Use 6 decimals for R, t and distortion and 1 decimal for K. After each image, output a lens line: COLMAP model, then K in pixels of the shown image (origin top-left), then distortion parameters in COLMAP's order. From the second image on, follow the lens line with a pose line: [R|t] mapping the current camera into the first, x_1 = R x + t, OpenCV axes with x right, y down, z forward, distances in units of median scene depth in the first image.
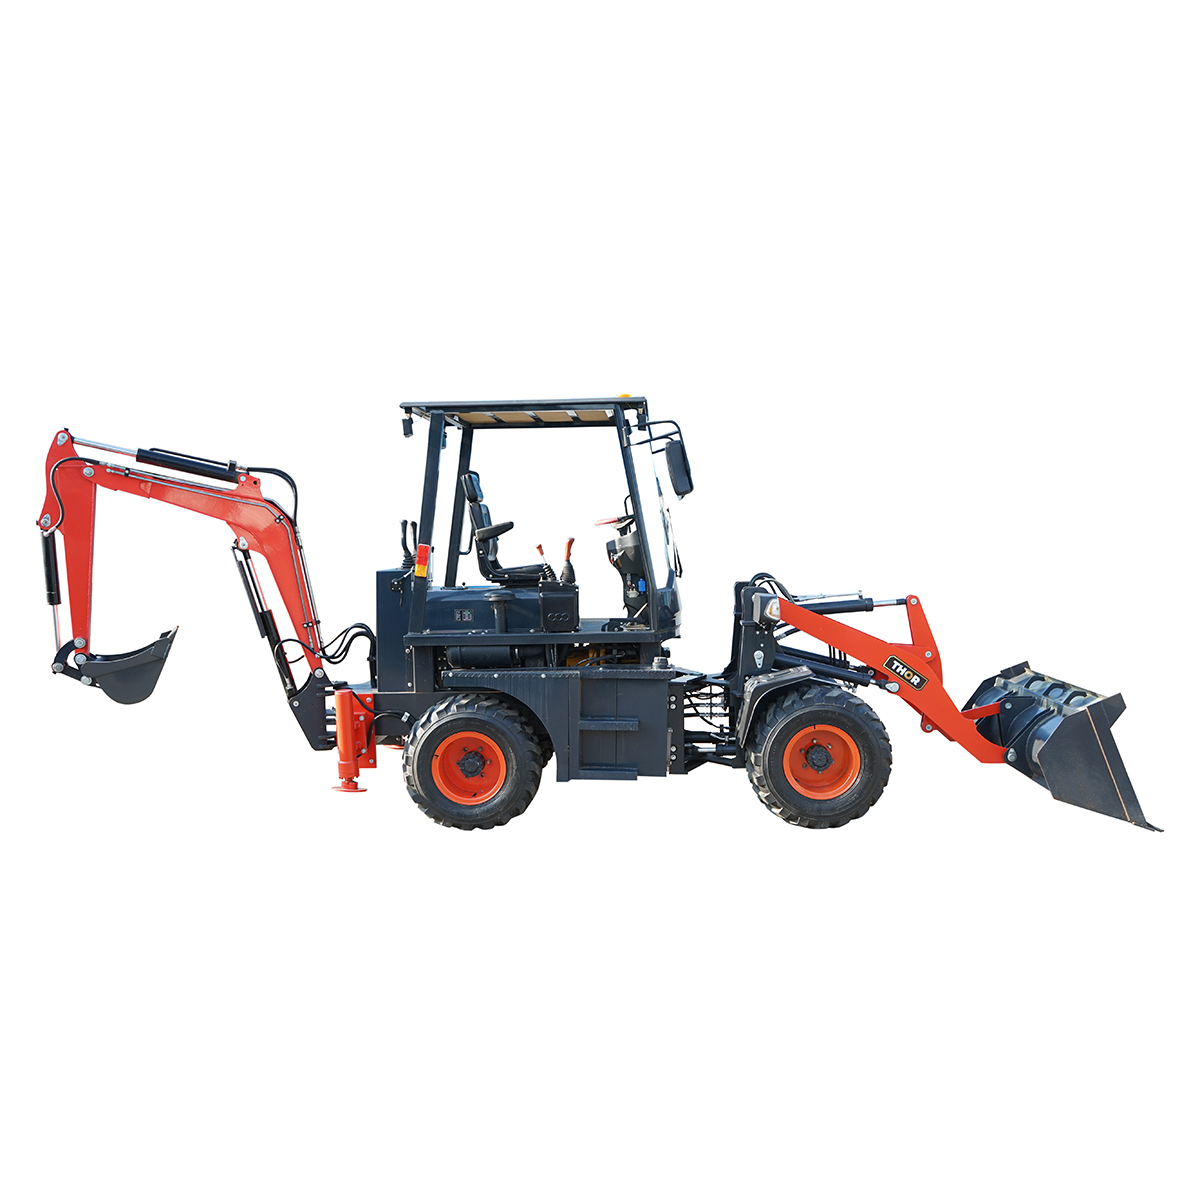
lens RADIAL K [[1107.2, 0, 600.0], [0, 1107.2, 600.0], [0, 0, 1]] dist [-0.006121, -0.004540]
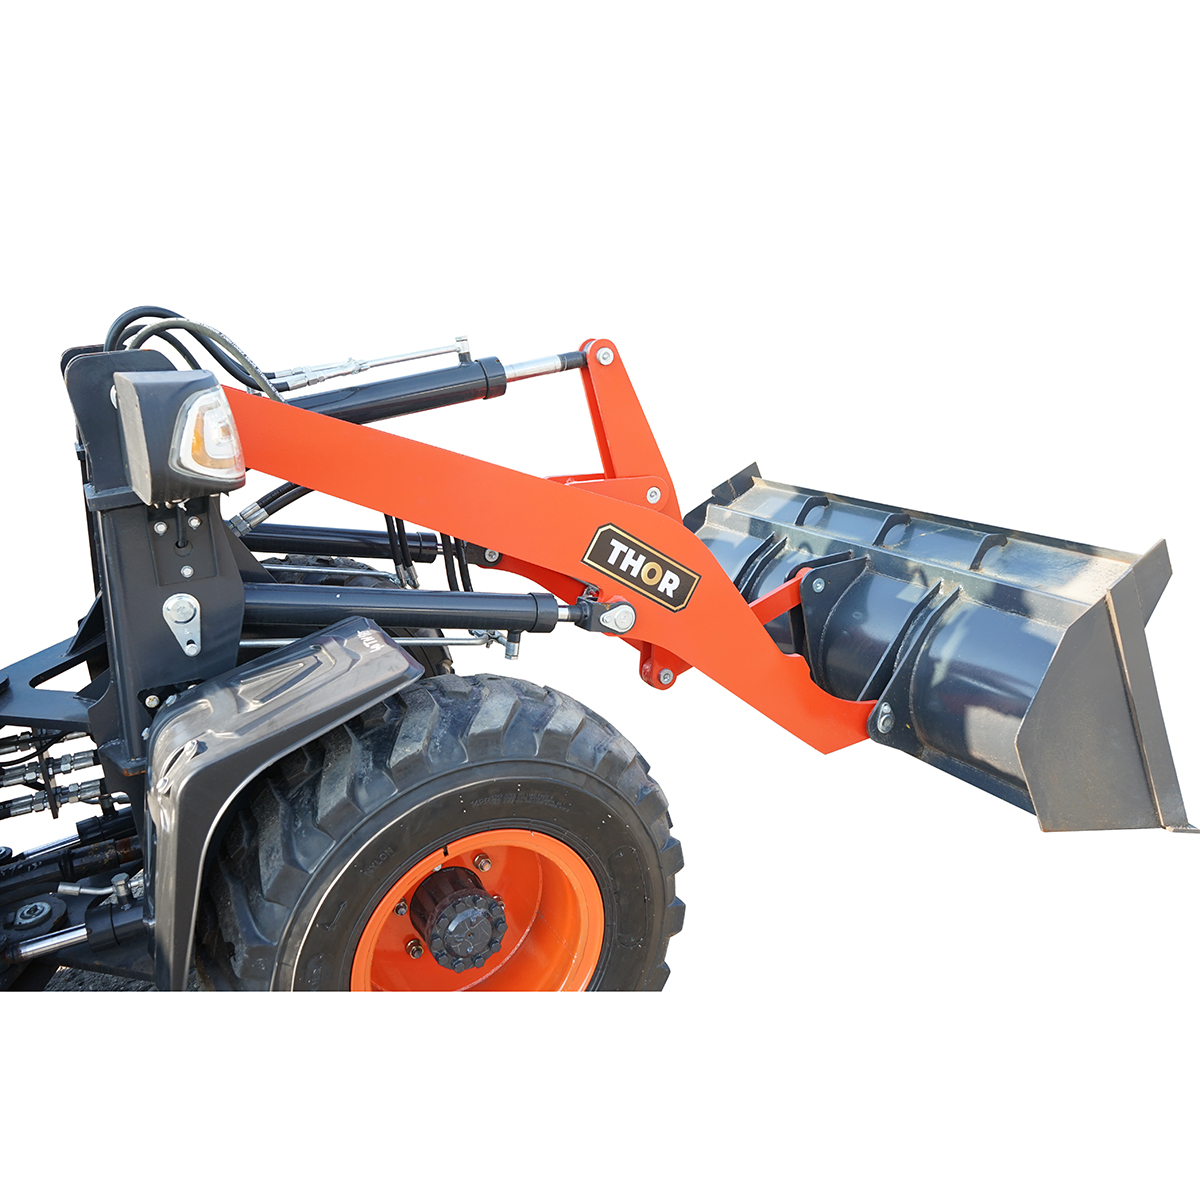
lens RADIAL K [[1016.8, 0, 598.7], [0, 1016.8, 582.0], [0, 0, 1]] dist [0.001324, 0.002695]
pose [[0.856255, -0.196542, 0.477702, 0.113521], [0.097927, 0.969779, 0.223470, -0.001735], [-0.507186, -0.144567, 0.849625, 0.739776]]
